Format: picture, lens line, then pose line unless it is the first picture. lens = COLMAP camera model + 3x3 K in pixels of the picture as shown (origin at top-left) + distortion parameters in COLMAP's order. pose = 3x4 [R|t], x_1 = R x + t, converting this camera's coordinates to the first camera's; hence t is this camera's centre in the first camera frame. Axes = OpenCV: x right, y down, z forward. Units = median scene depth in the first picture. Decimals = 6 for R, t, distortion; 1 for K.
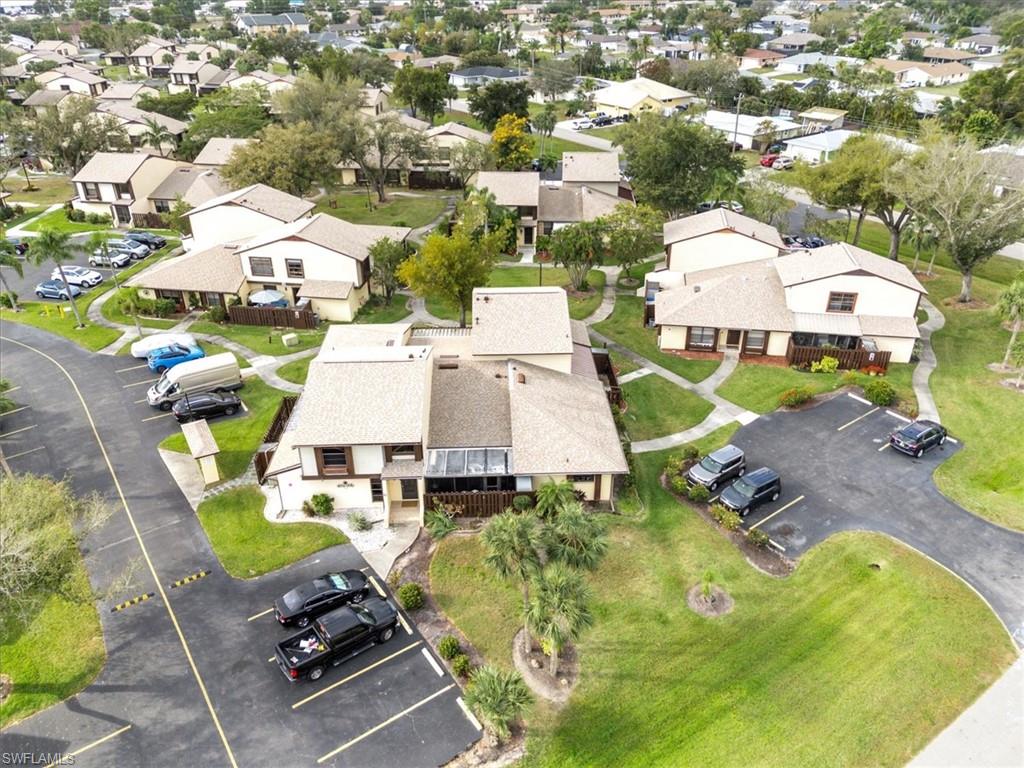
lens RADIAL K [[756.1, 0, 510.7], [0, 756.1, 380.7], [0, 0, 1]] dist [0.048274, -0.050352]
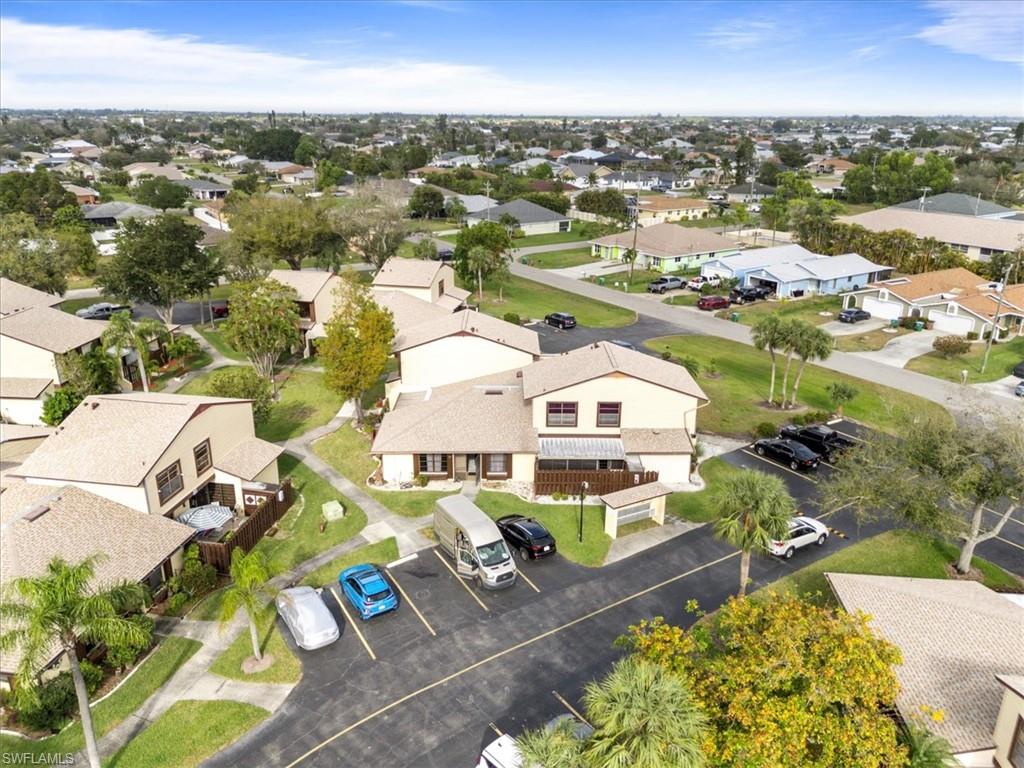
lens RADIAL K [[756.1, 0, 513.7], [0, 756.1, 383.6], [0, 0, 1]] dist [0.048274, -0.050352]
pose [[0.024264, -0.328761, 0.944101, -1.212198], [0.475489, 0.834515, 0.278380, -0.357036], [-0.879387, 0.442155, 0.176571, 0.890179]]
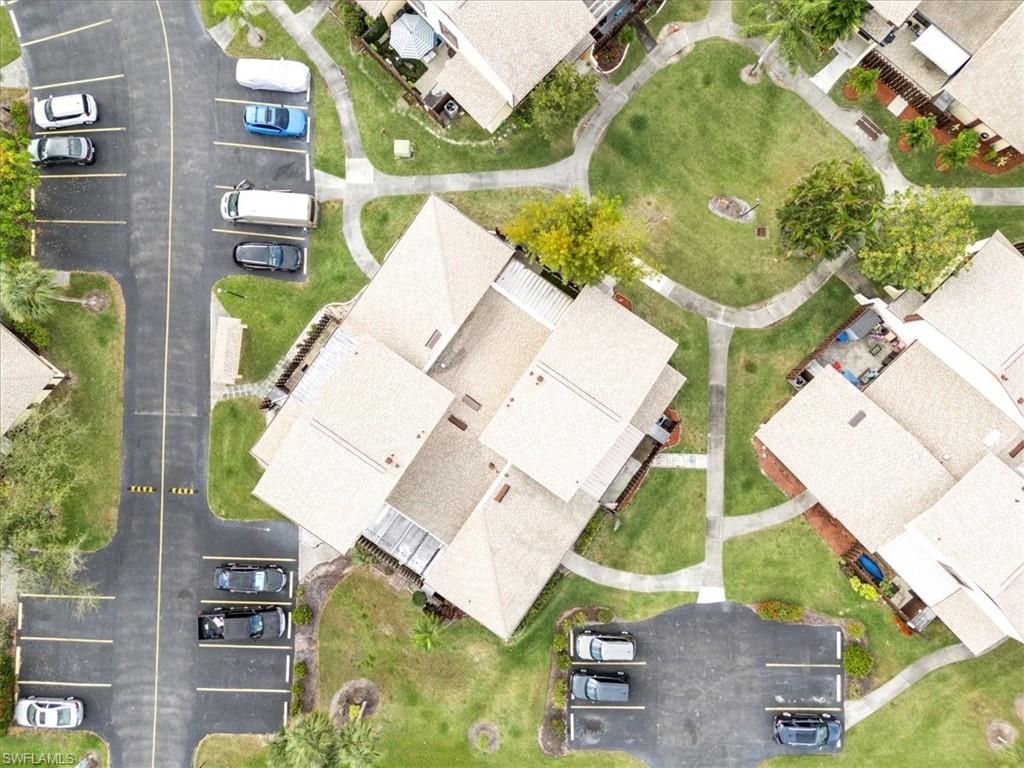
lens RADIAL K [[756.1, 0, 513.0], [0, 756.1, 384.9], [0, 0, 1]] dist [0.048274, -0.050352]
pose [[0.800531, 0.599286, -0.002564, -0.056437], [-0.286103, 0.385931, 0.877042, -0.929197], [0.526589, -0.701366, 0.480407, 0.653017]]
